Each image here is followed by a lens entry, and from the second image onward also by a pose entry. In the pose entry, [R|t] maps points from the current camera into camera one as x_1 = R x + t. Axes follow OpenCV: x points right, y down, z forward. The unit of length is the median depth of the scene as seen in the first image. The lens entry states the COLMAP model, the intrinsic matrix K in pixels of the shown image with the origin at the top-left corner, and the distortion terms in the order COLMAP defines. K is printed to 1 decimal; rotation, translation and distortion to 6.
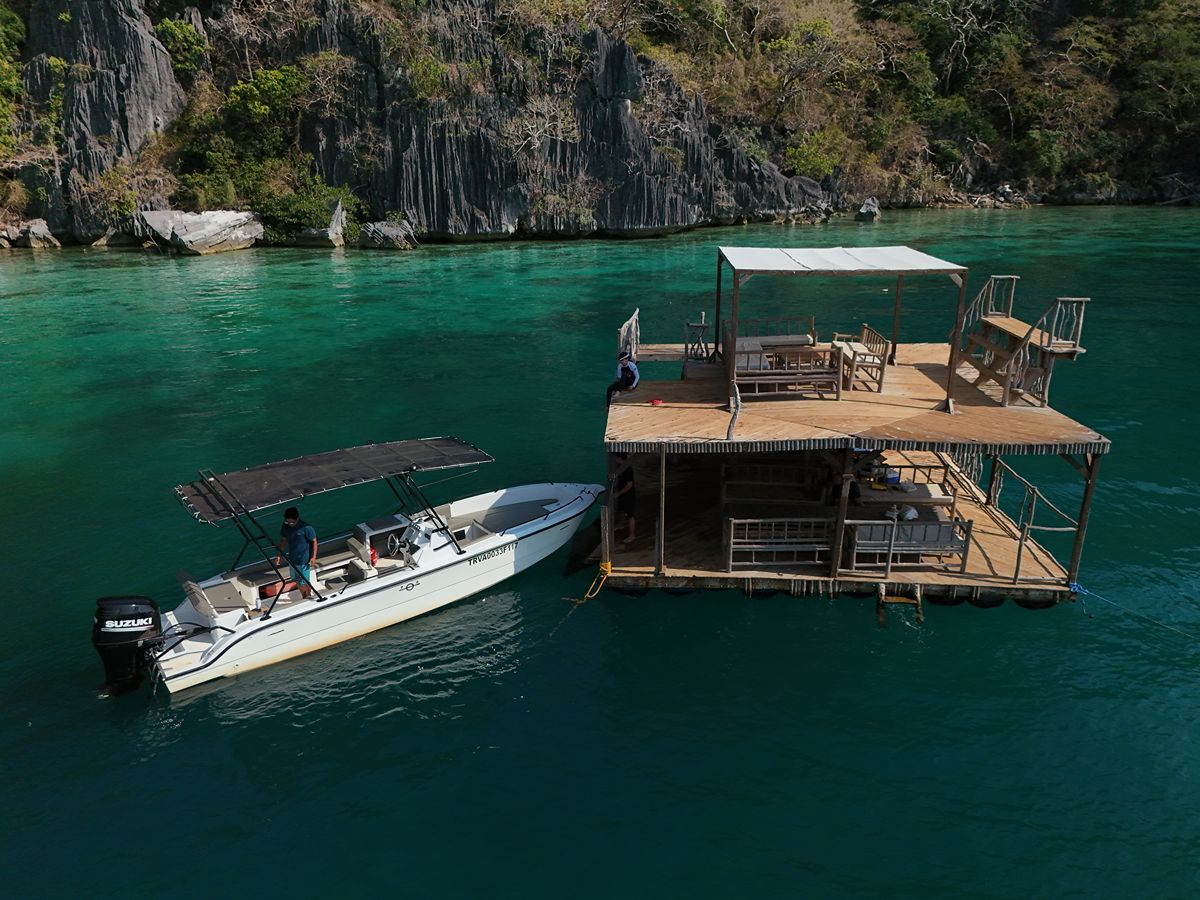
lens RADIAL K [[889.2, 0, 606.6], [0, 889.2, 444.3], [0, 0, 1]] dist [0.064280, -0.061453]
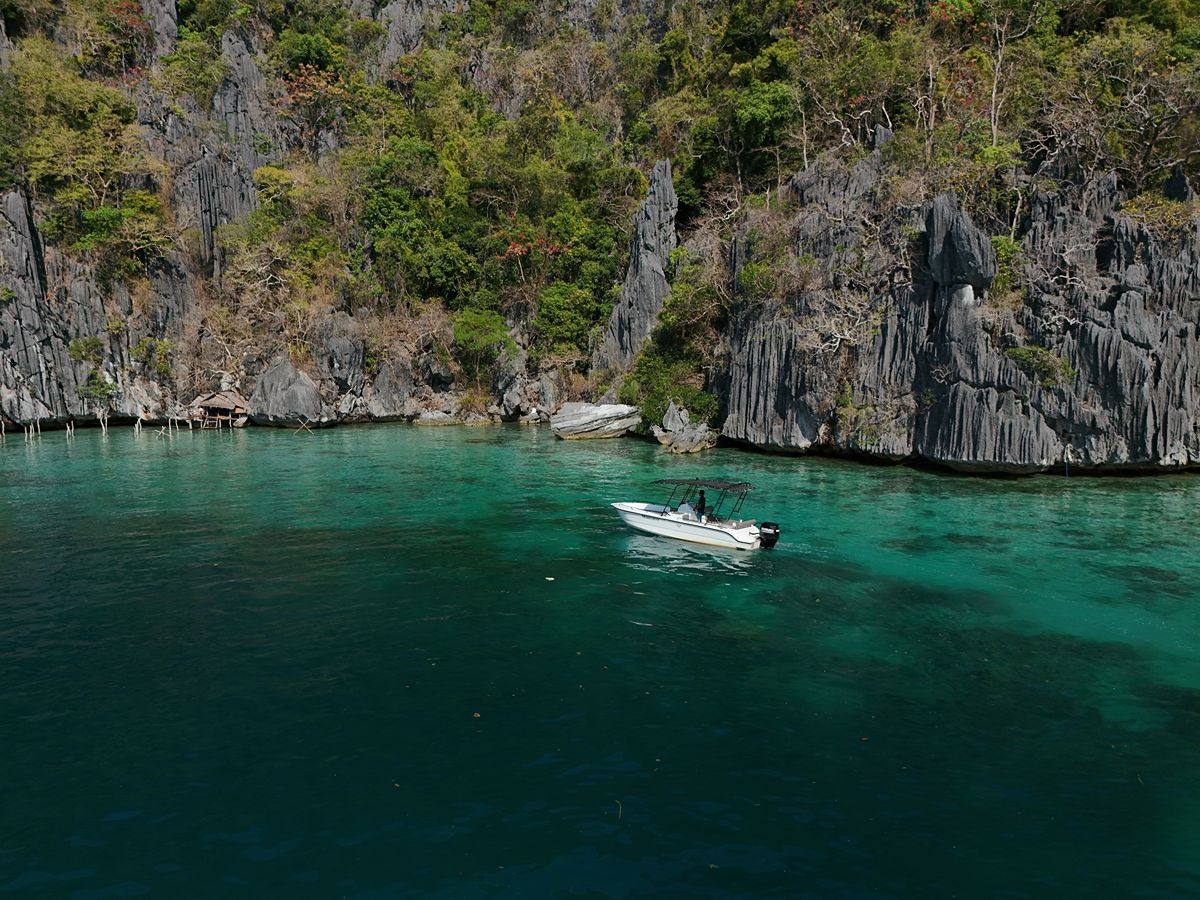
lens RADIAL K [[889.2, 0, 606.6], [0, 889.2, 444.3], [0, 0, 1]] dist [0.064280, -0.061453]
pose [[0.417506, 0.098564, -0.903313, 0.368544], [-0.266370, 0.963704, -0.017961, -0.114160], [0.868755, 0.248114, 0.428606, 0.313616]]
